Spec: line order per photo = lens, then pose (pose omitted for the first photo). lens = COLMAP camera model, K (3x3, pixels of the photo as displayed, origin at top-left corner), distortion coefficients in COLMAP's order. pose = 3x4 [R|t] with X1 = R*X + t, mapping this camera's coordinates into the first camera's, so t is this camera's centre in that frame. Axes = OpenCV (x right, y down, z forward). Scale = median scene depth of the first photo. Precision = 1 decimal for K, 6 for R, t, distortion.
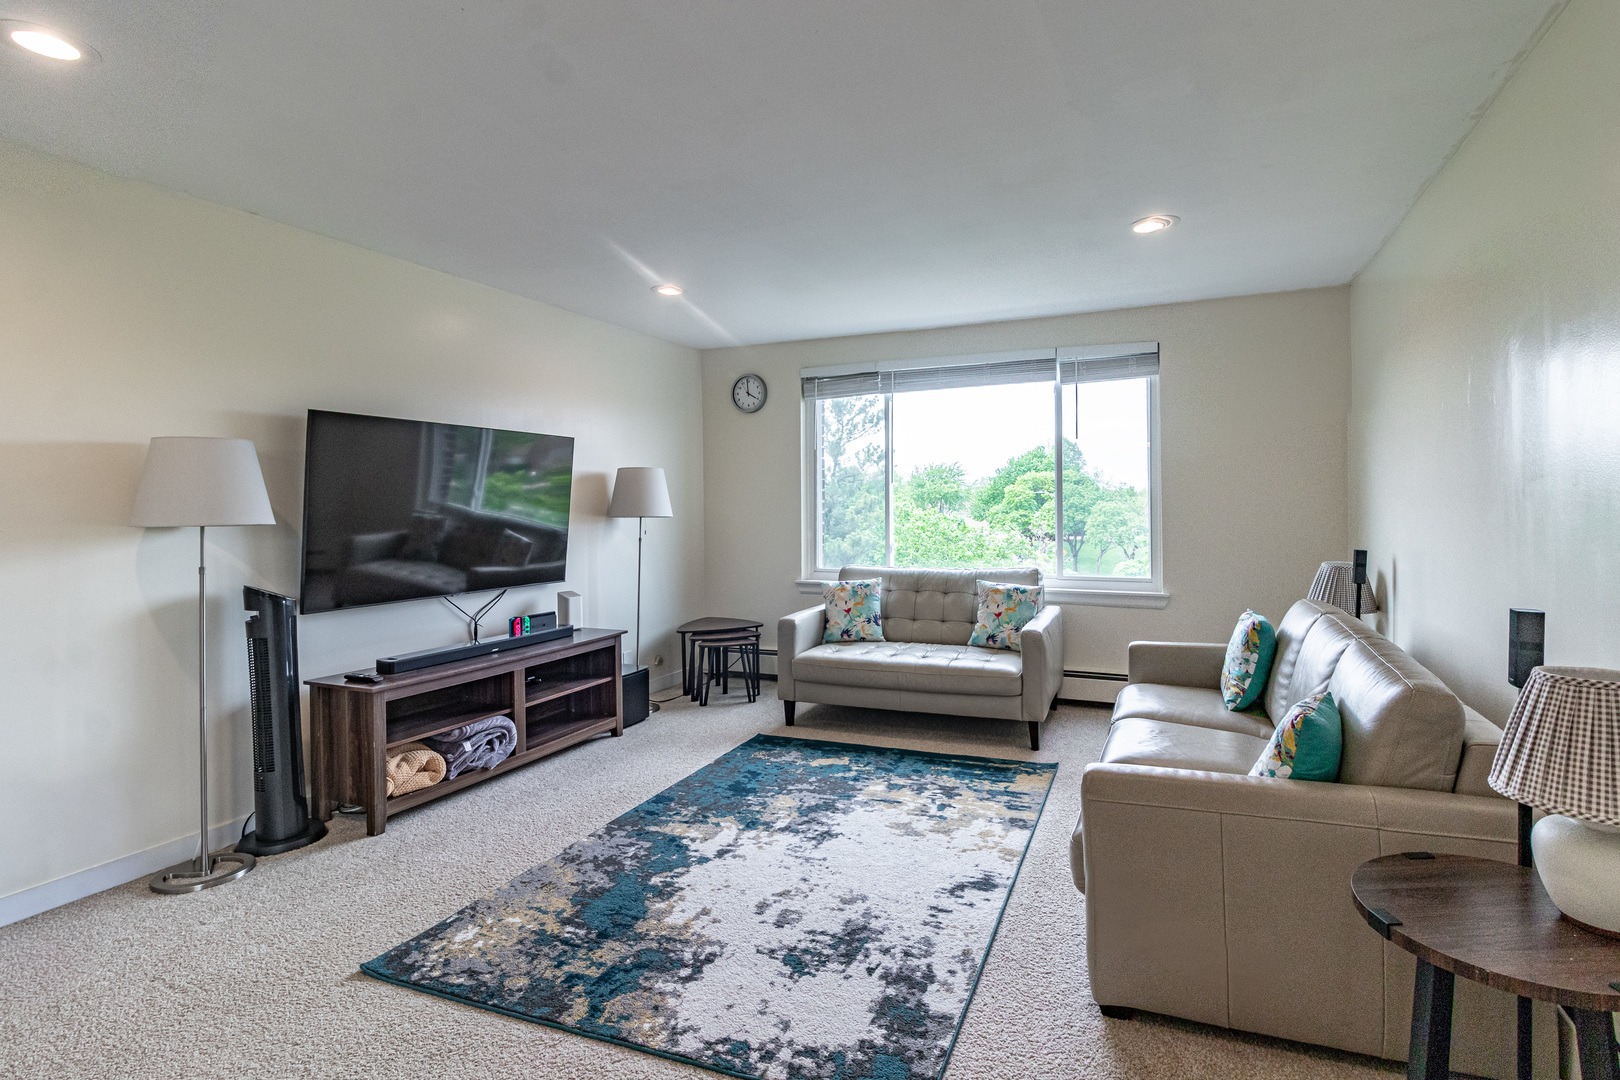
lens RADIAL K [[803.4, 0, 840.4], [0, 803.4, 509.9], [0, 0, 1]] dist [0.000805, 0.000418]
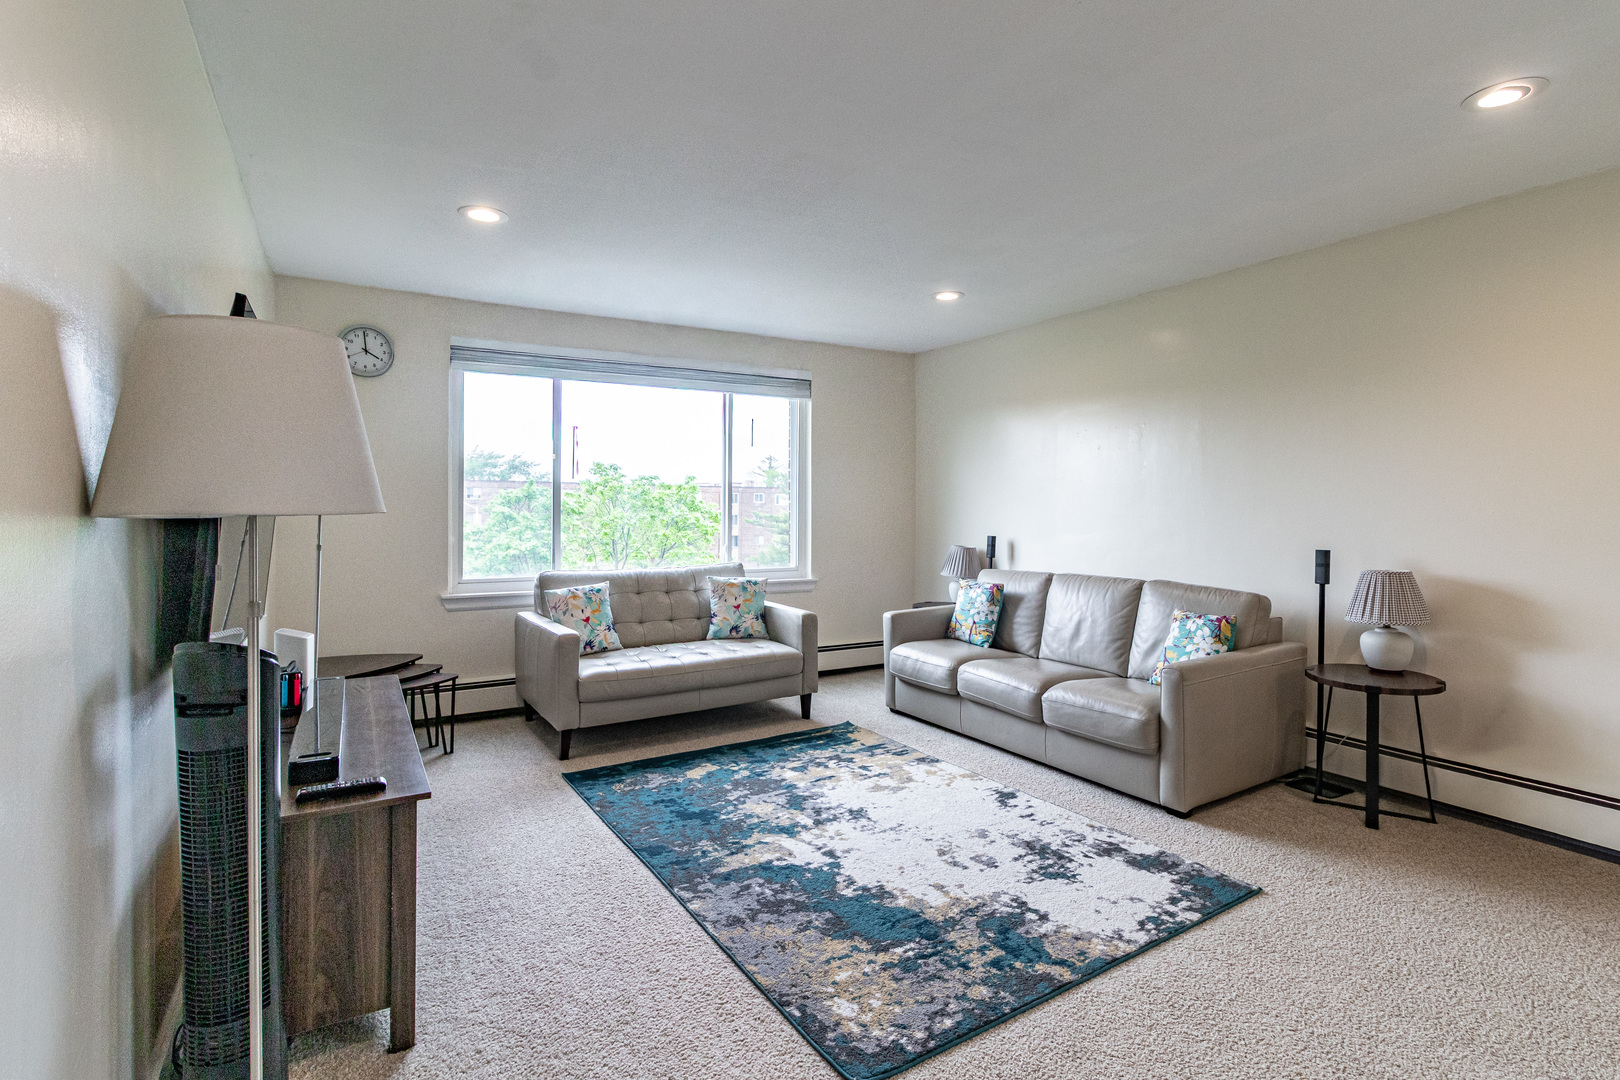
lens RADIAL K [[803.4, 0, 840.4], [0, 803.4, 509.9], [0, 0, 1]] dist [0.000805, 0.000418]
pose [[0.578257, 0.008366, 0.815812, -0.856219], [-0.001286, 0.999956, -0.009343, 0.016833], [-0.815854, 0.004354, 0.578242, 0.389029]]
